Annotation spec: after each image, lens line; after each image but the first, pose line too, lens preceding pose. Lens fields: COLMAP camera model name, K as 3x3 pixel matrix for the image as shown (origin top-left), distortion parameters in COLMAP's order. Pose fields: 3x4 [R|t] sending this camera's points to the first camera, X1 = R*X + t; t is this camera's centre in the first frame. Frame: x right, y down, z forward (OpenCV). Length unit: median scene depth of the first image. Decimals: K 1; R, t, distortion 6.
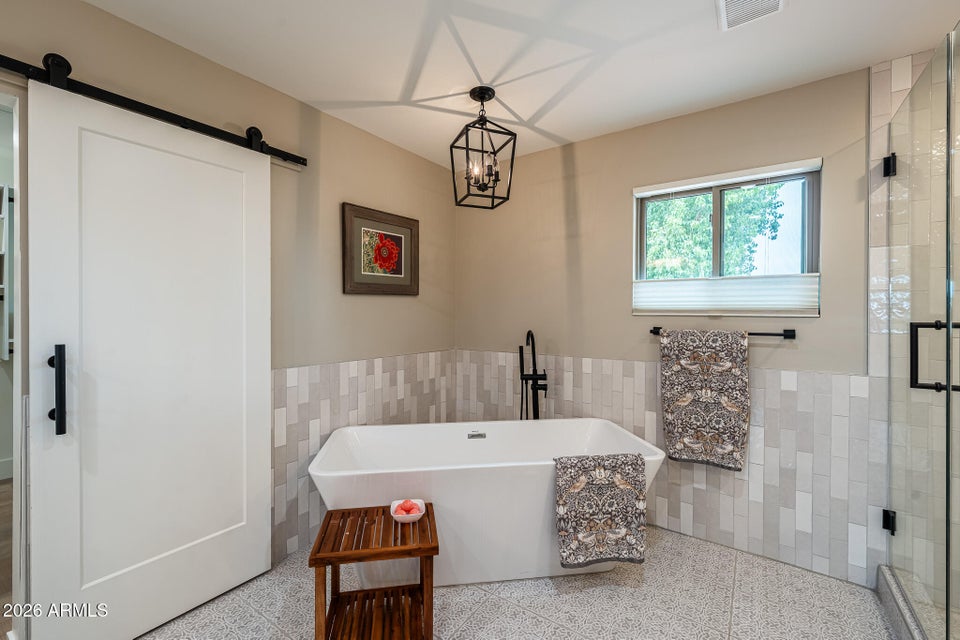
lens RADIAL K [[398.2, 0, 477.8], [0, 398.2, 315.1], [0, 0, 1]] dist [-0.000975, -0.000131]
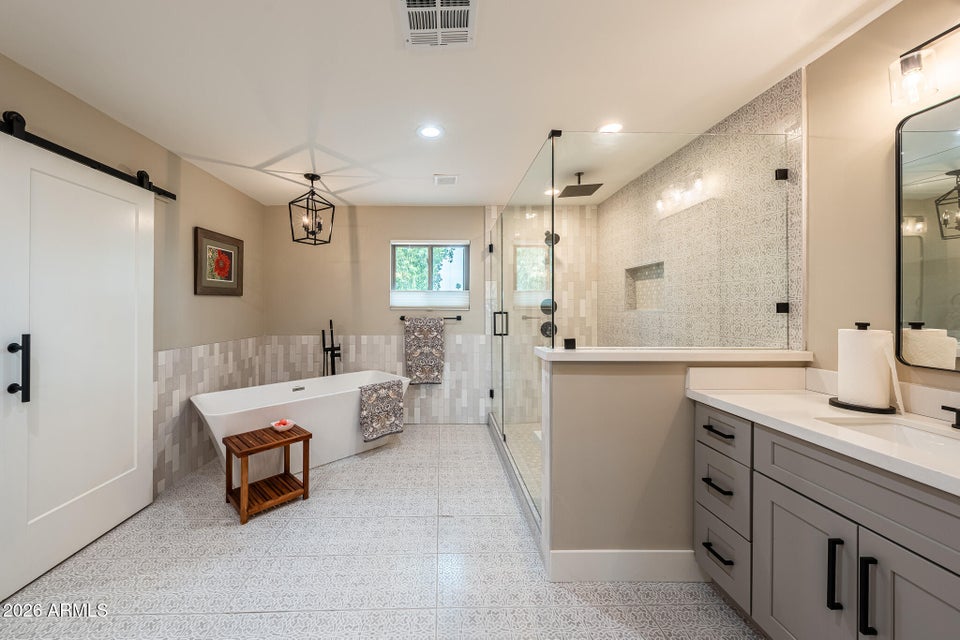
lens RADIAL K [[358.8, 0, 477.6], [0, 358.8, 308.1], [0, 0, 1]] dist [-0.000040, 0.000001]
pose [[0.753652, -0.001984, 0.657271, -0.415148], [0.004553, 0.999987, -0.002202, -0.001983], [-0.657258, 0.004651, 0.753651, -0.527783]]
